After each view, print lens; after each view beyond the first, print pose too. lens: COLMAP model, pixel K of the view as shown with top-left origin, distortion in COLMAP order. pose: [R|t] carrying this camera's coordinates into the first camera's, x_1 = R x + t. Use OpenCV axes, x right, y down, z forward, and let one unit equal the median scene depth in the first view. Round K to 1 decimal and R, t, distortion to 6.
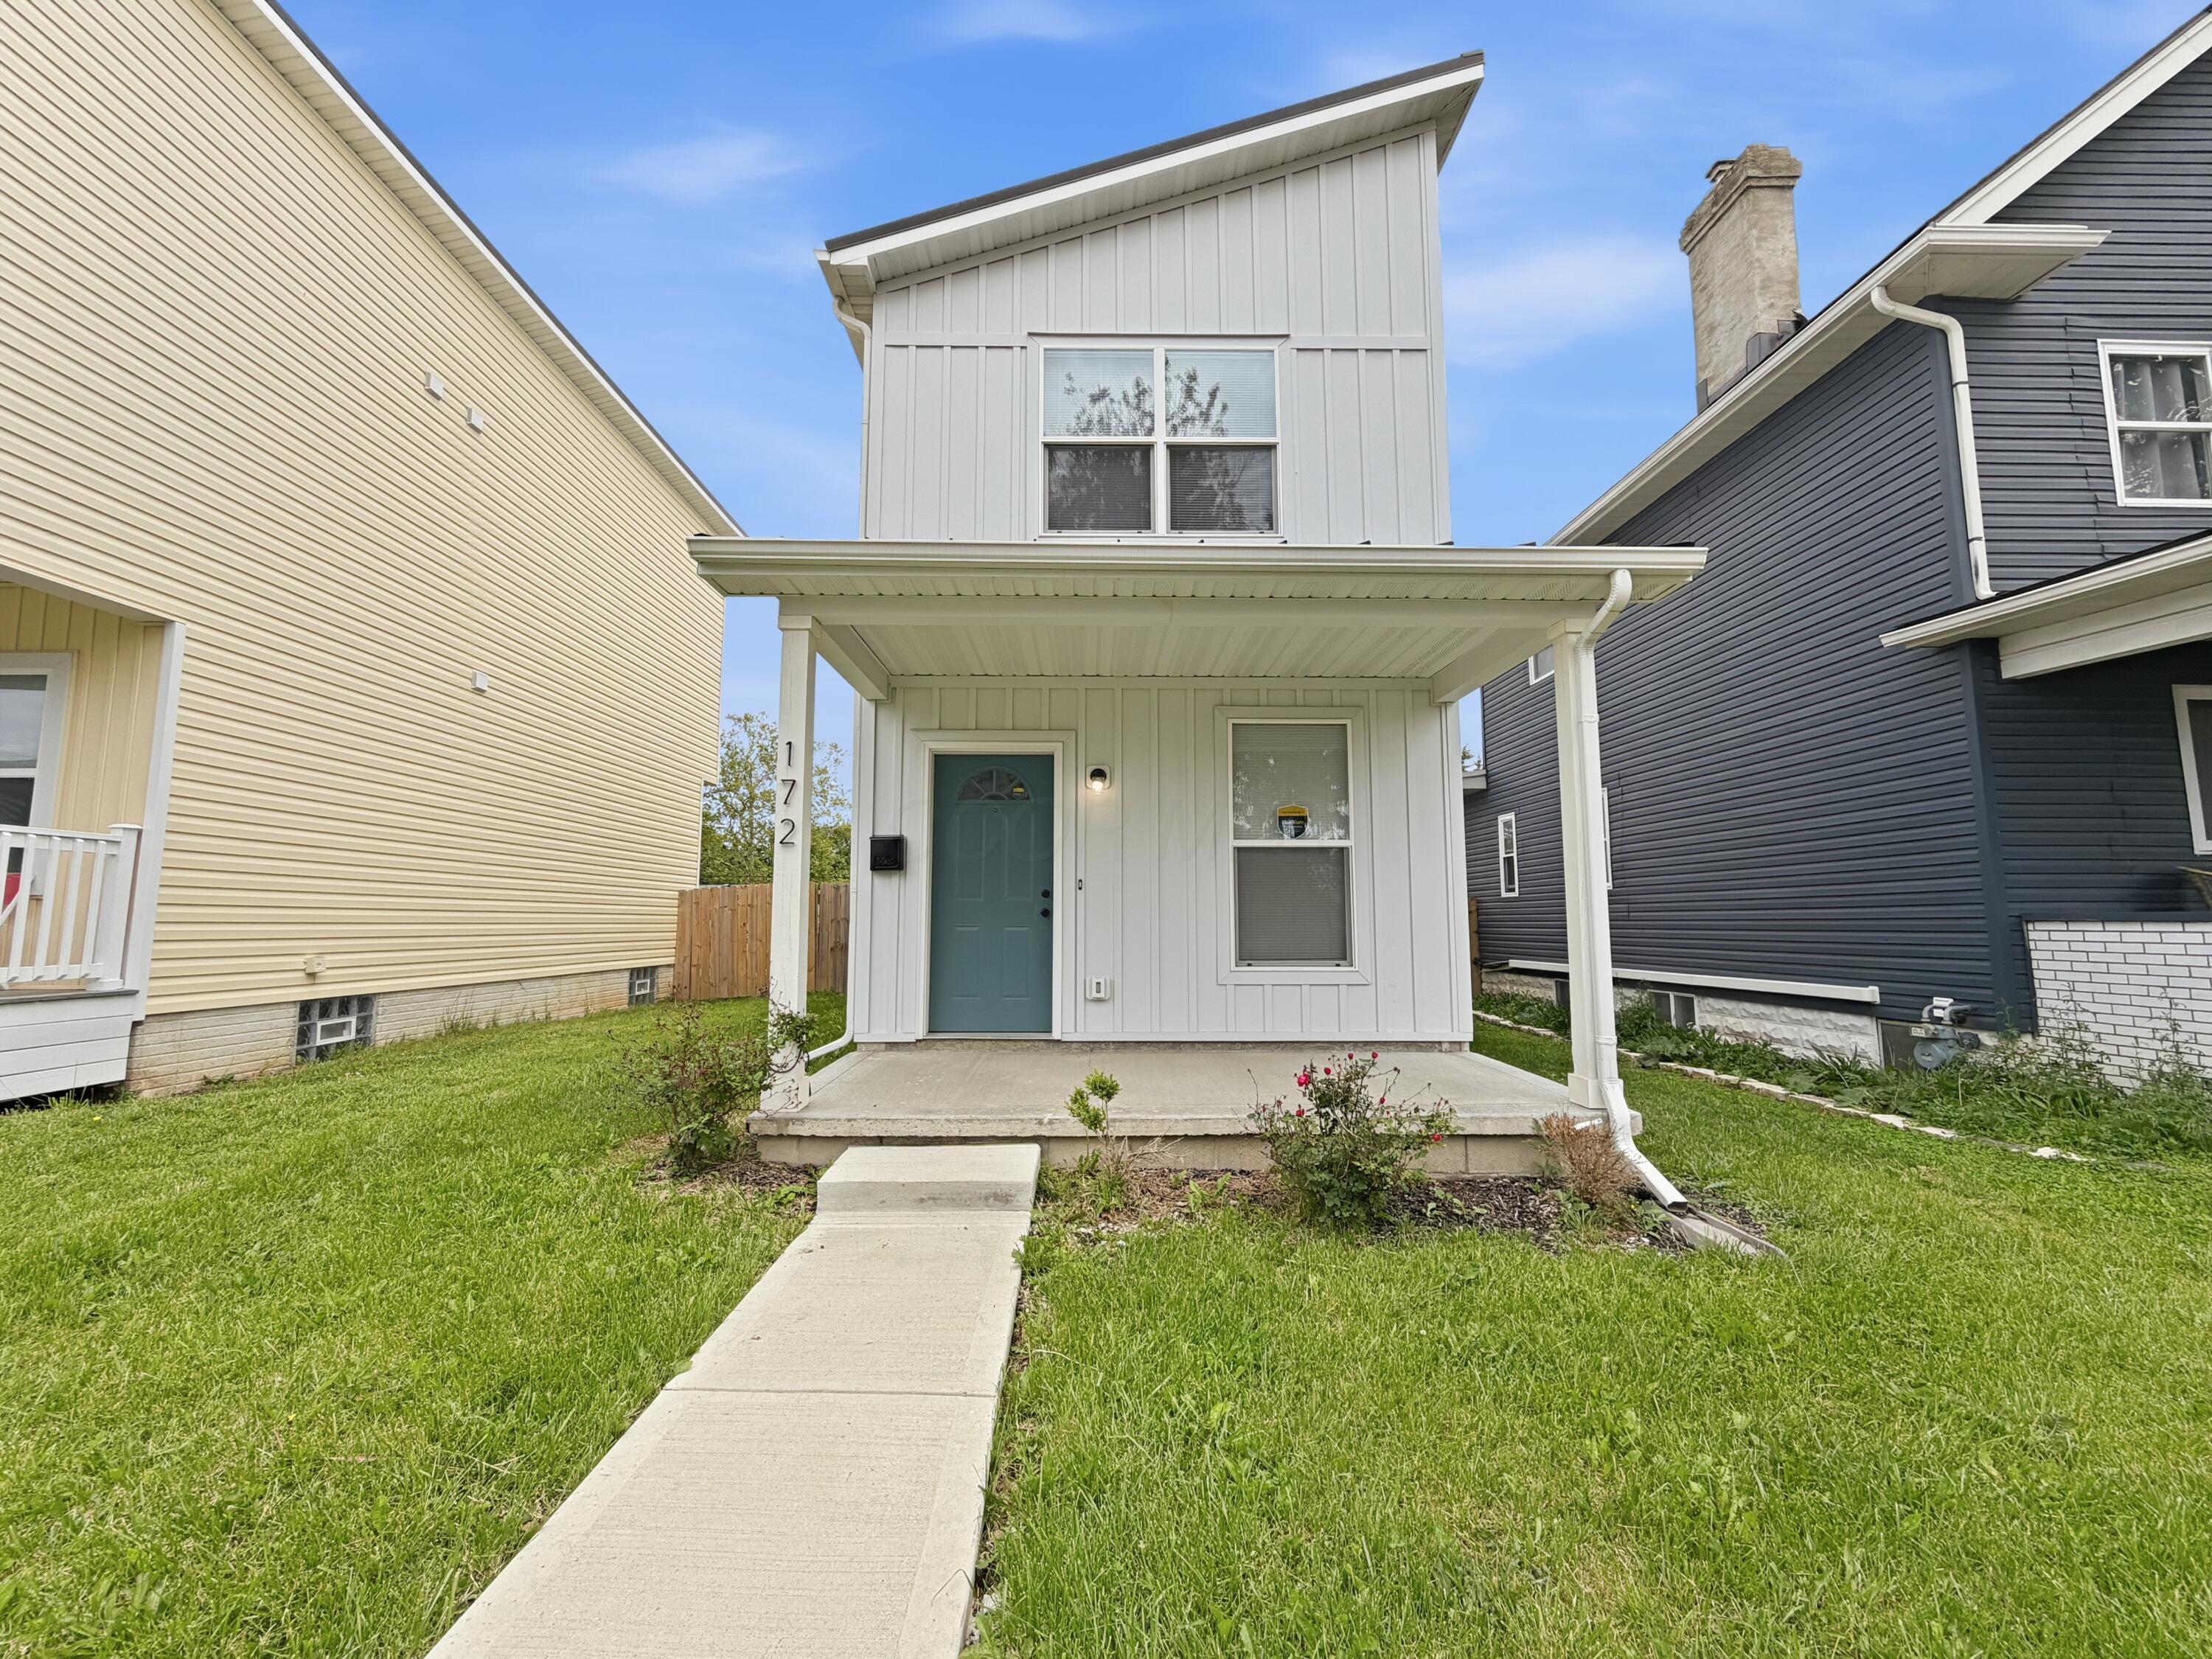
lens RADIAL K [[878.6, 0, 1099.8], [0, 878.6, 831.6], [0, 0, 1]] dist [-0.000199, 0.000107]
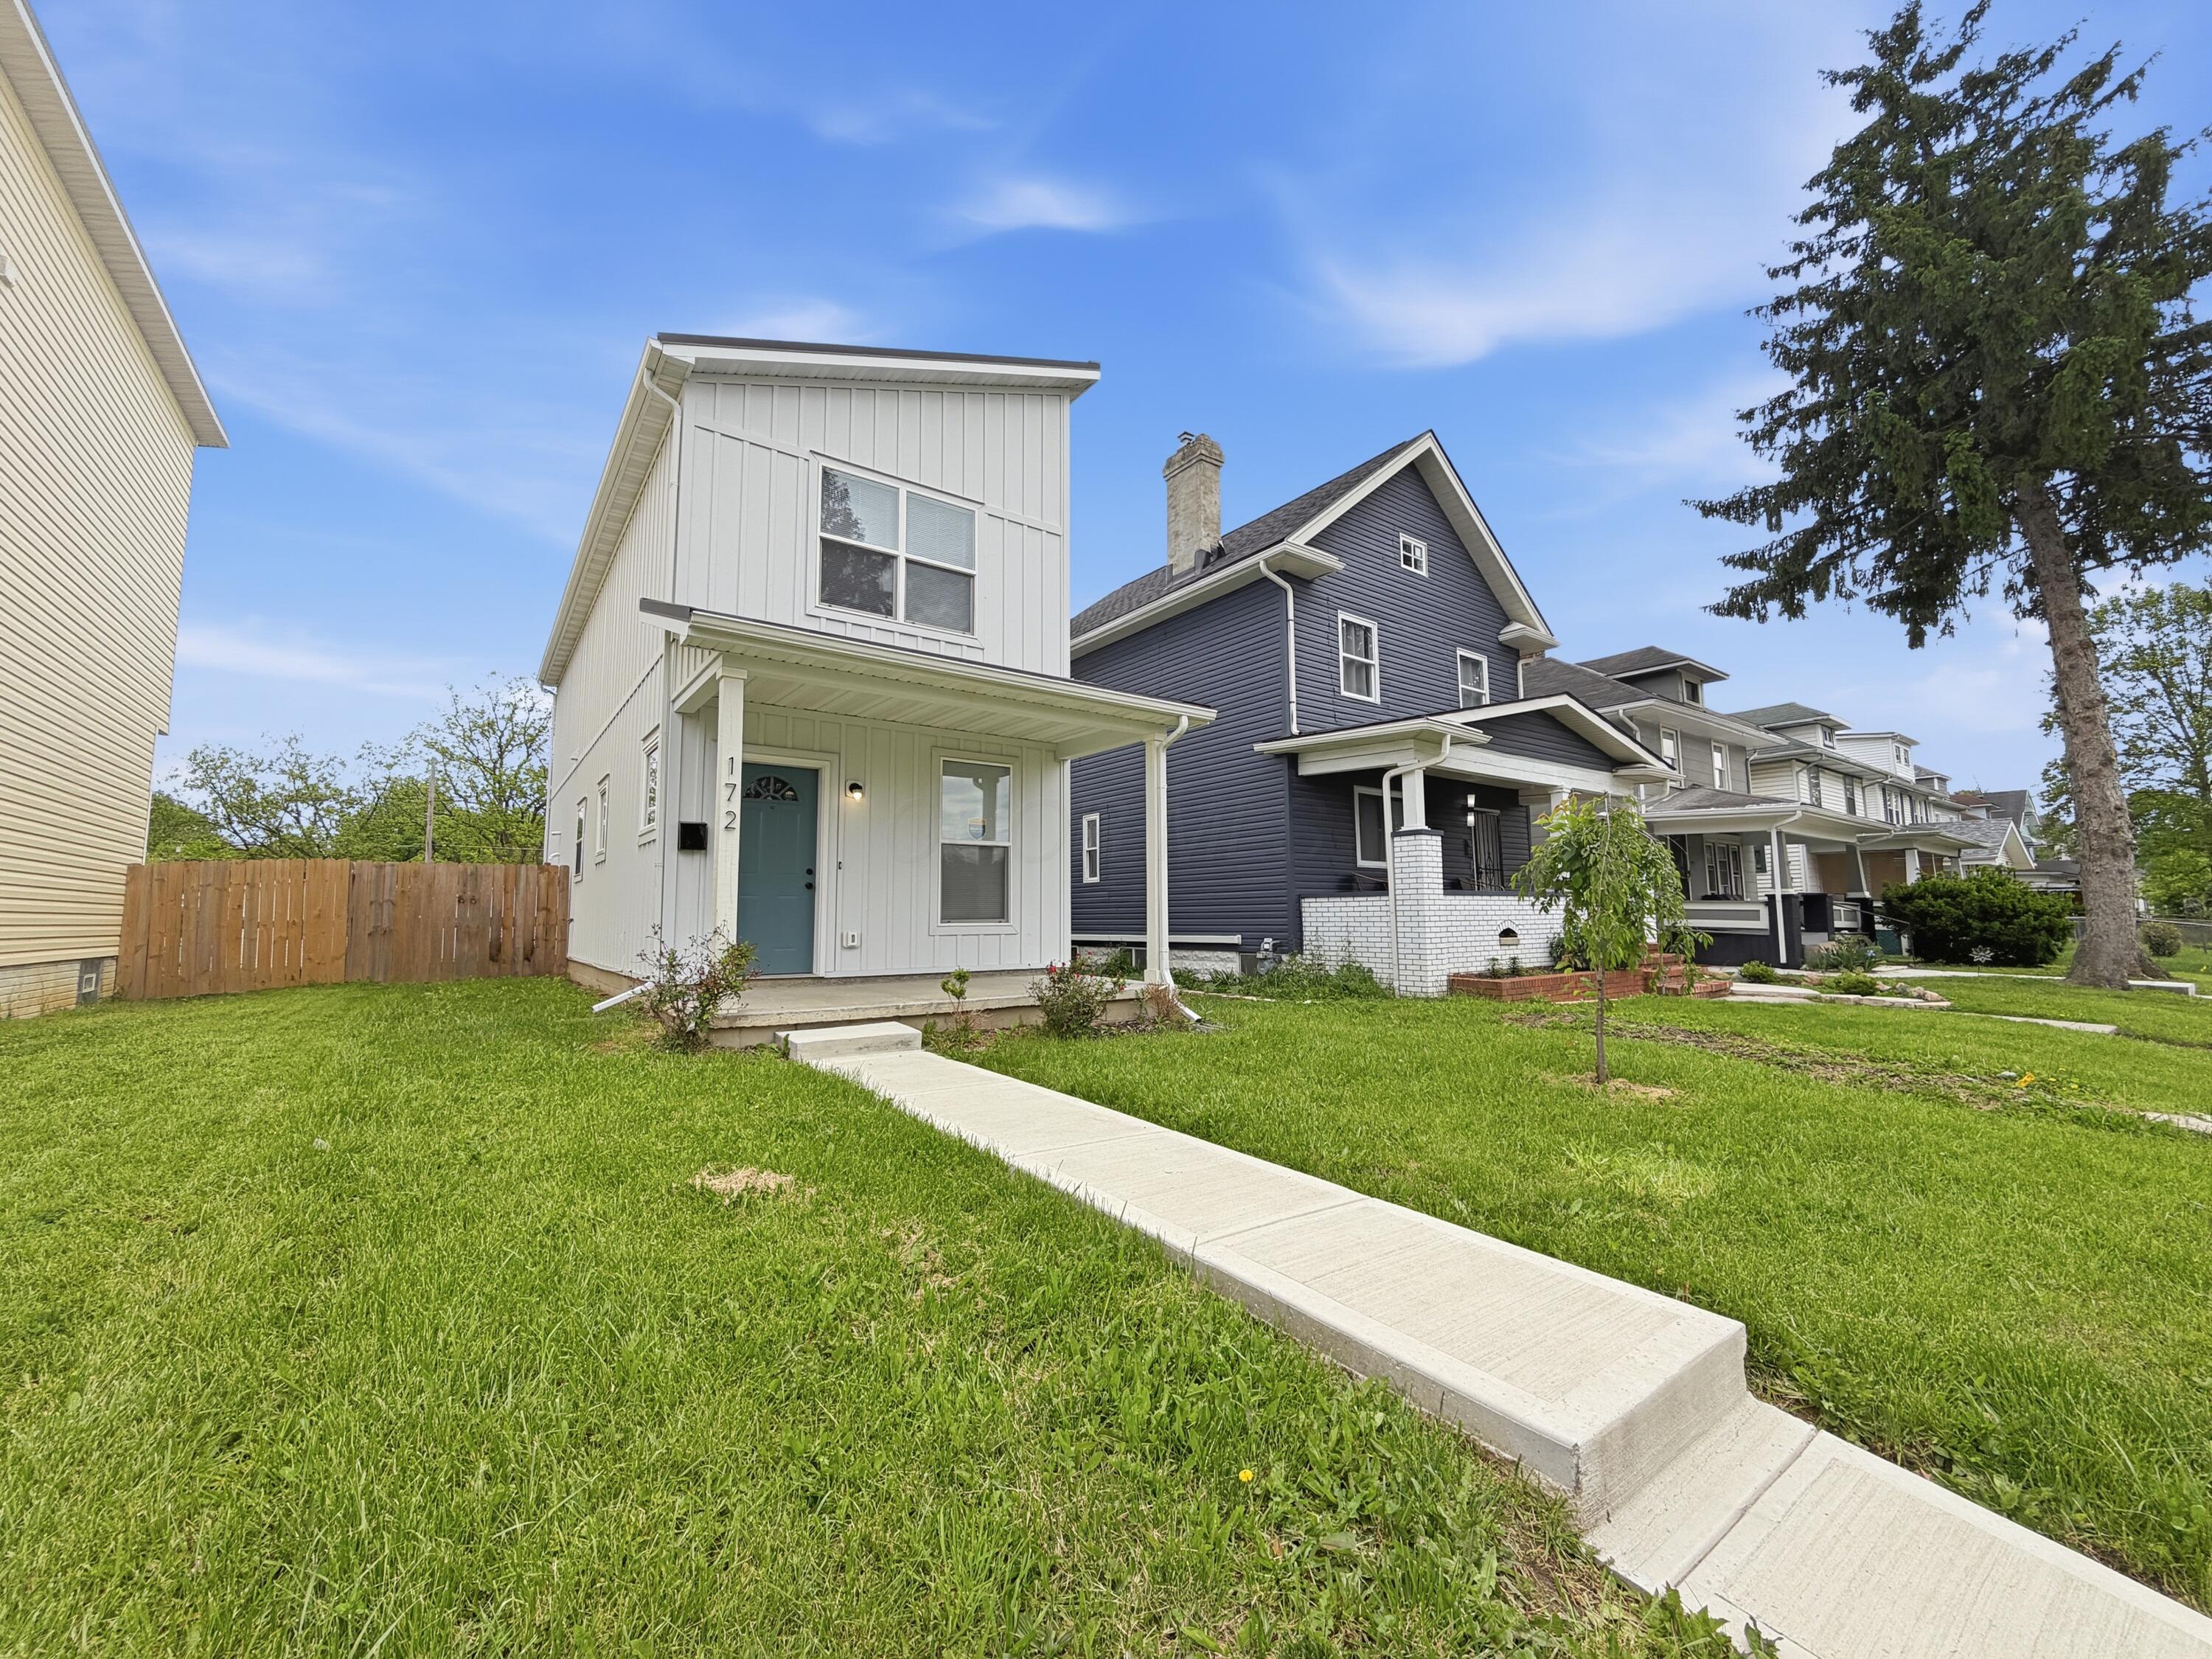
lens RADIAL K [[878.6, 0, 1099.8], [0, 878.6, 831.6], [0, 0, 1]] dist [-0.000199, 0.000107]
pose [[0.813882, 0.052086, 0.578691, -0.468133], [-0.052948, 0.998478, -0.015403, 0.006131], [-0.578613, -0.018105, 0.815401, -0.350113]]
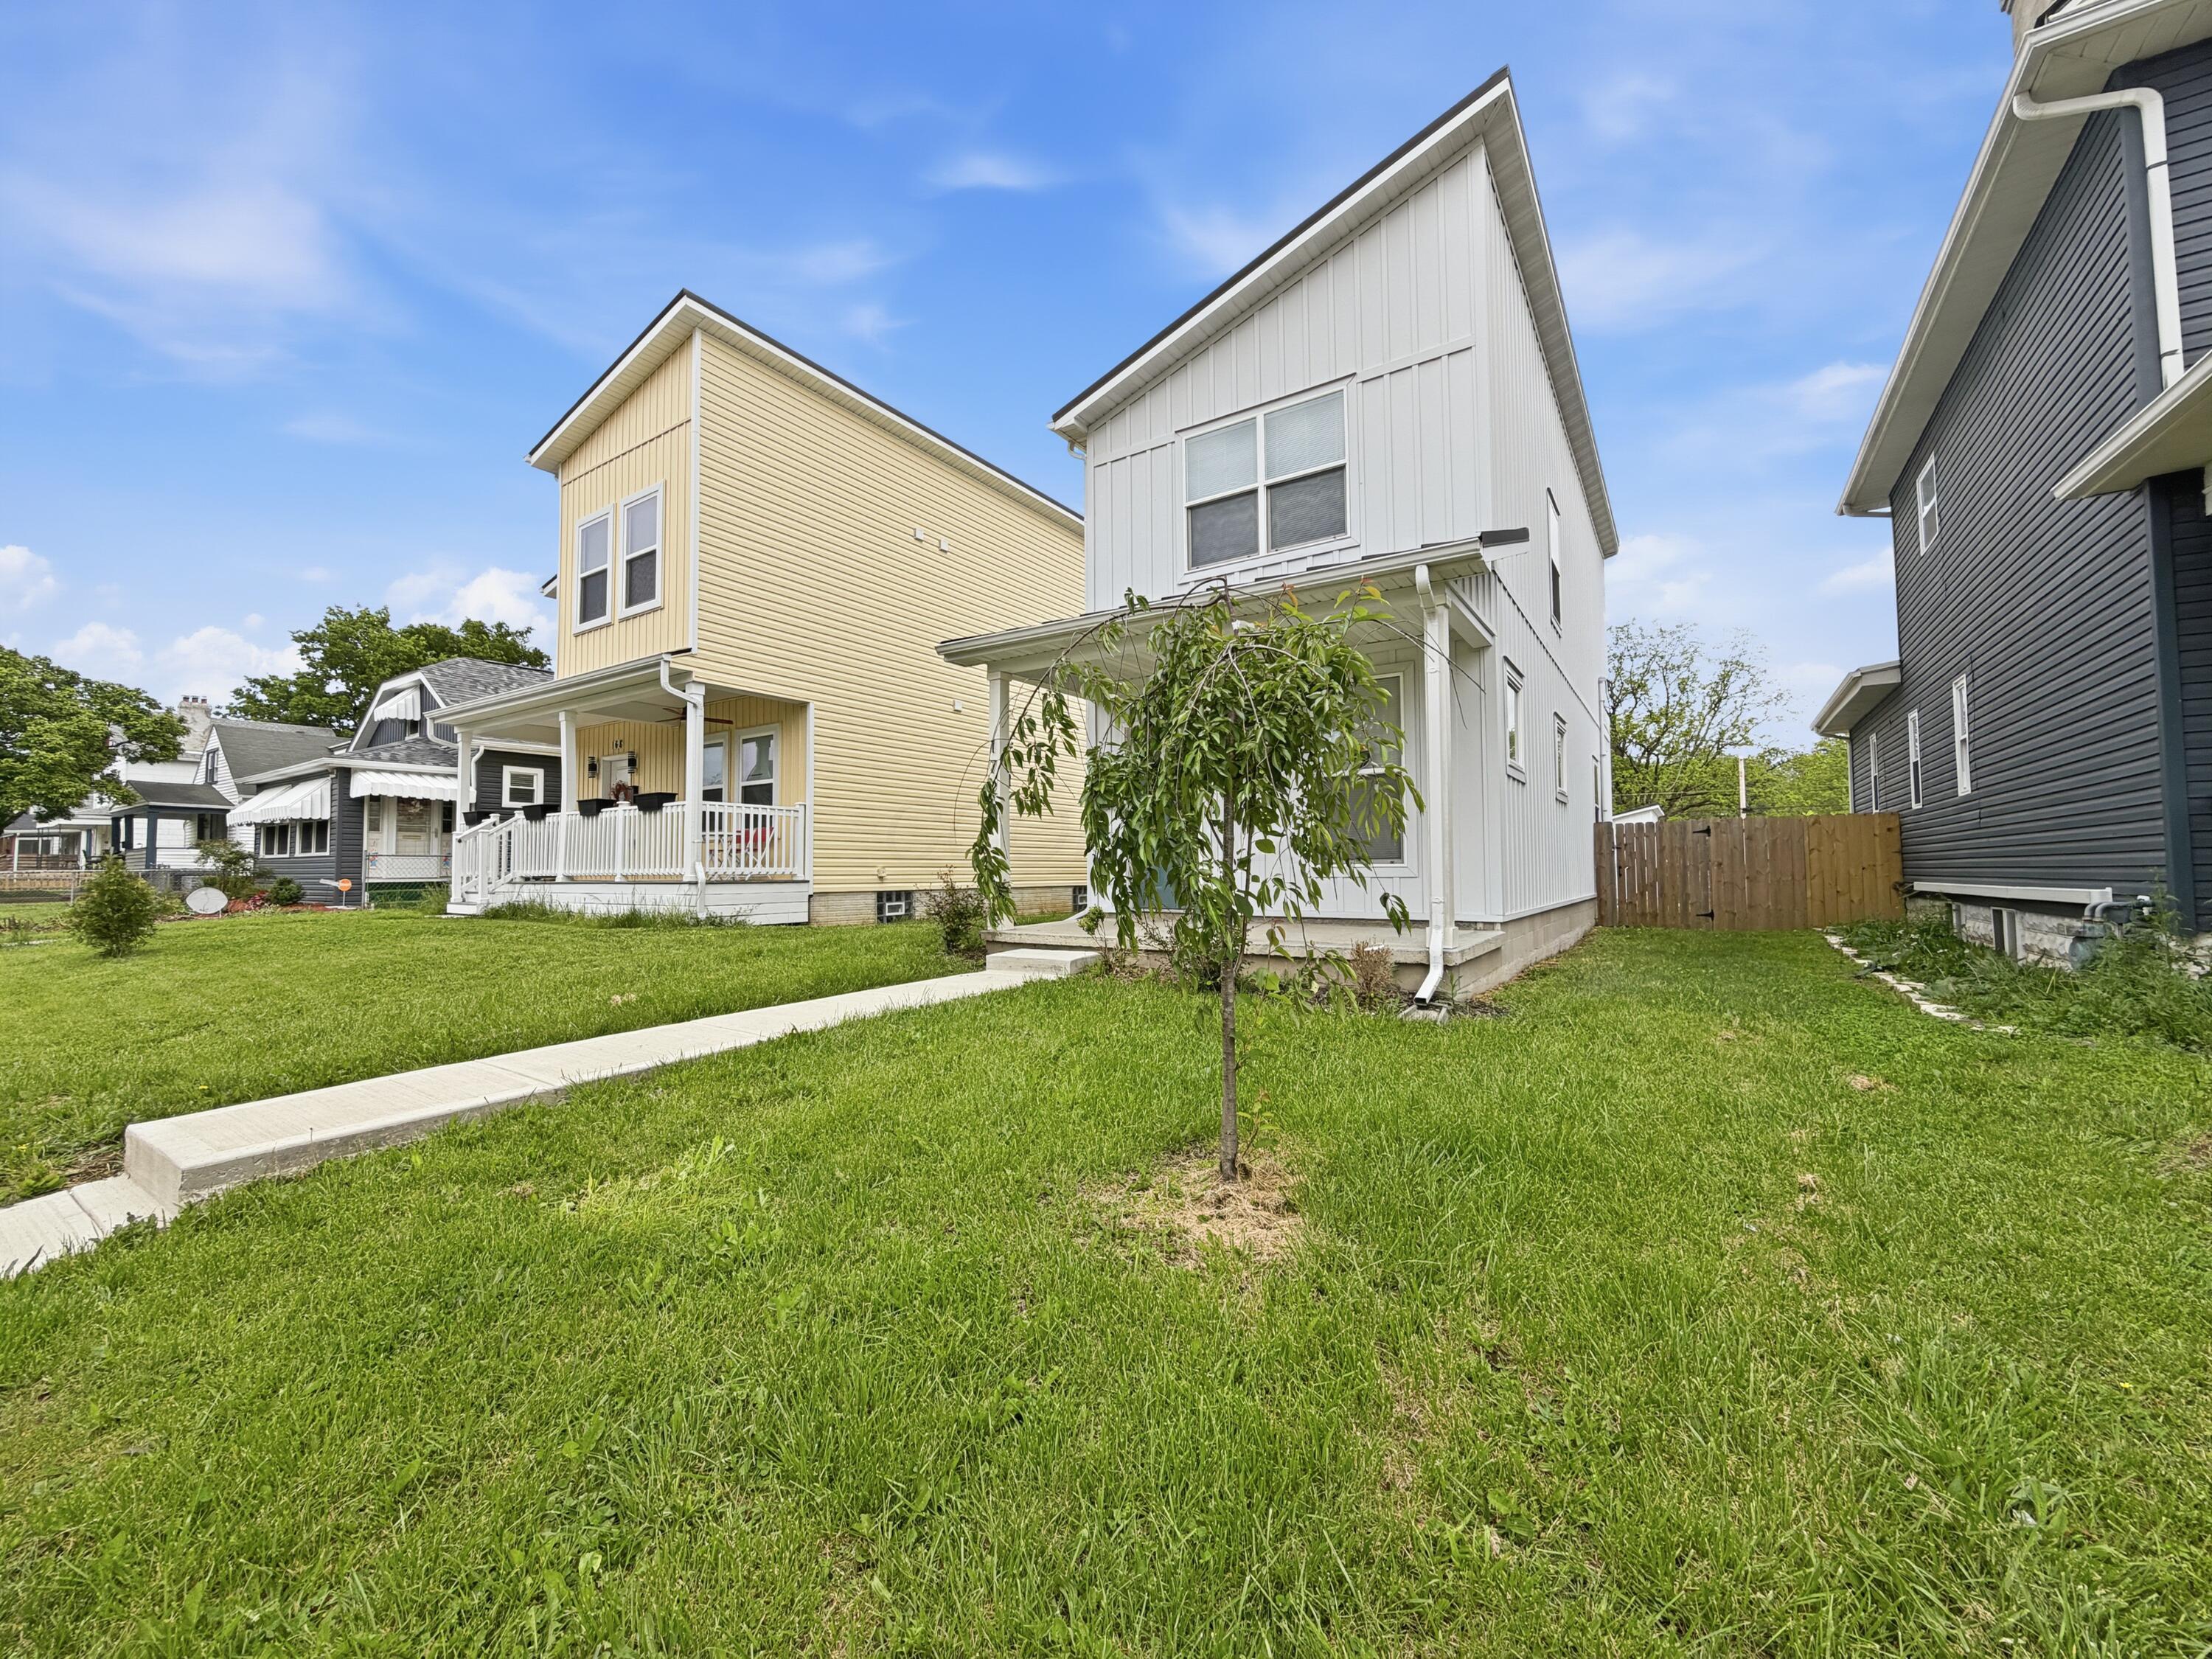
lens RADIAL K [[878.6, 0, 1099.8], [0, 878.6, 831.6], [0, 0, 1]] dist [-0.000199, 0.000107]
pose [[0.822711, -0.031883, -0.567565, 0.621046], [0.065242, 0.997124, 0.038556, 0.024930], [0.564704, -0.068750, 0.822425, -0.305705]]
